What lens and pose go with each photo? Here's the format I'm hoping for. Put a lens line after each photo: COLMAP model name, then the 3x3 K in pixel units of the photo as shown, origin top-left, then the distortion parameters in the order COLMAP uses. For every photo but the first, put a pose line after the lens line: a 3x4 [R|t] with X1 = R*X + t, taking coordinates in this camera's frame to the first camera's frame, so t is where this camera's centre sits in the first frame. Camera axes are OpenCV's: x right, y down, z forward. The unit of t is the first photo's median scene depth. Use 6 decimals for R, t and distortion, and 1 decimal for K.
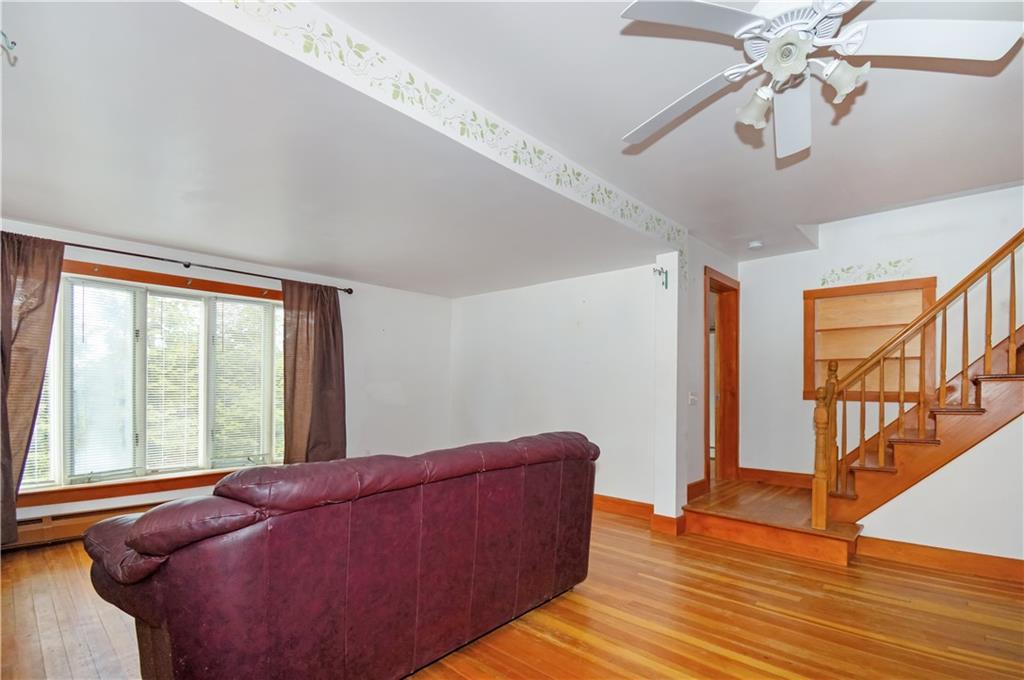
lens RADIAL K [[479.4, 0, 530.1], [0, 479.4, 384.2], [0, 0, 1]] dist [0.003077, -0.000165]
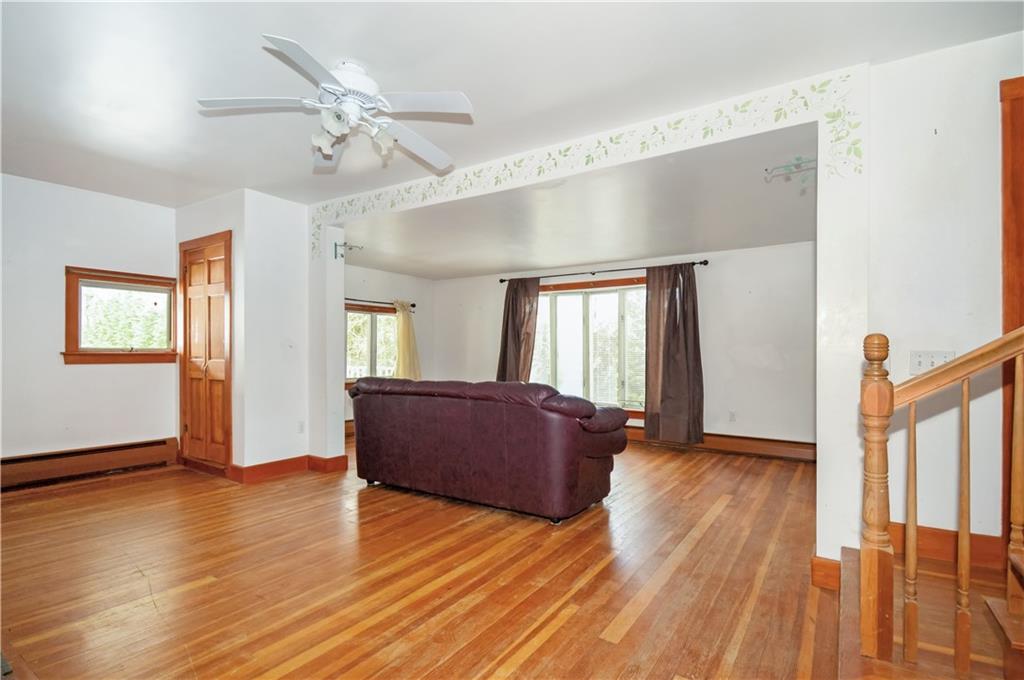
lens RADIAL K [[496.5, 0, 516.8], [0, 496.5, 342.5], [0, 0, 1]] dist [-0.000739, -0.023252]
pose [[0.149510, -0.023331, -0.988485, 1.017045], [0.002997, 0.999728, -0.023143, 0.020091], [0.988756, 0.000497, 0.149539, 0.603210]]
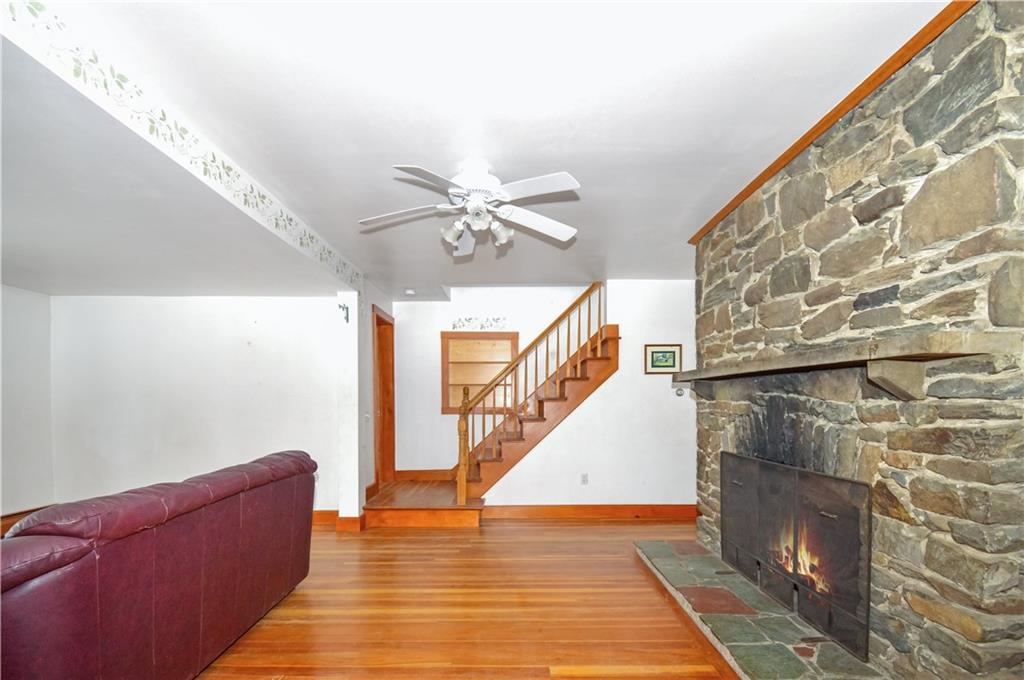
lens RADIAL K [[482.0, 0, 512.3], [0, 482.0, 414.6], [0, 0, 1]] dist [-0.000526, -0.000263]
pose [[0.743500, -0.027856, 0.668156, -0.236068], [0.003881, 0.999295, 0.037343, -0.021114], [-0.668725, -0.025171, 0.743084, -0.160955]]
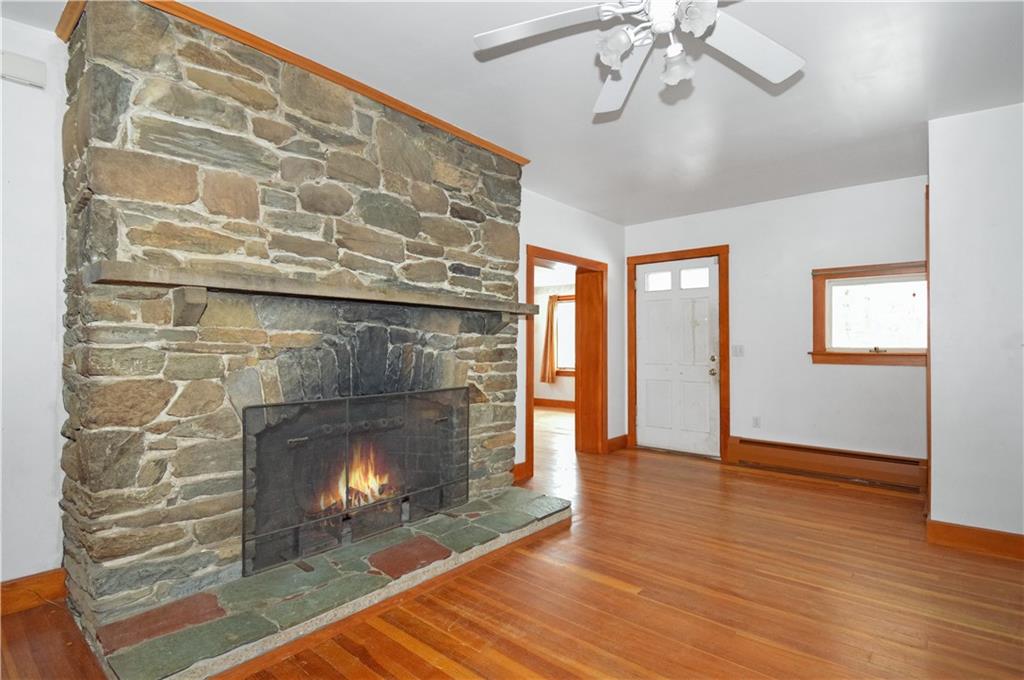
lens RADIAL K [[507.2, 0, 518.4], [0, 507.2, 345.4], [0, 0, 1]] dist [0.003347, -0.021212]
pose [[-0.999515, -0.012495, -0.028531, 0.414442], [-0.012371, 0.999913, -0.004505, 0.010656], [0.028585, -0.004150, -0.999583, 0.973022]]
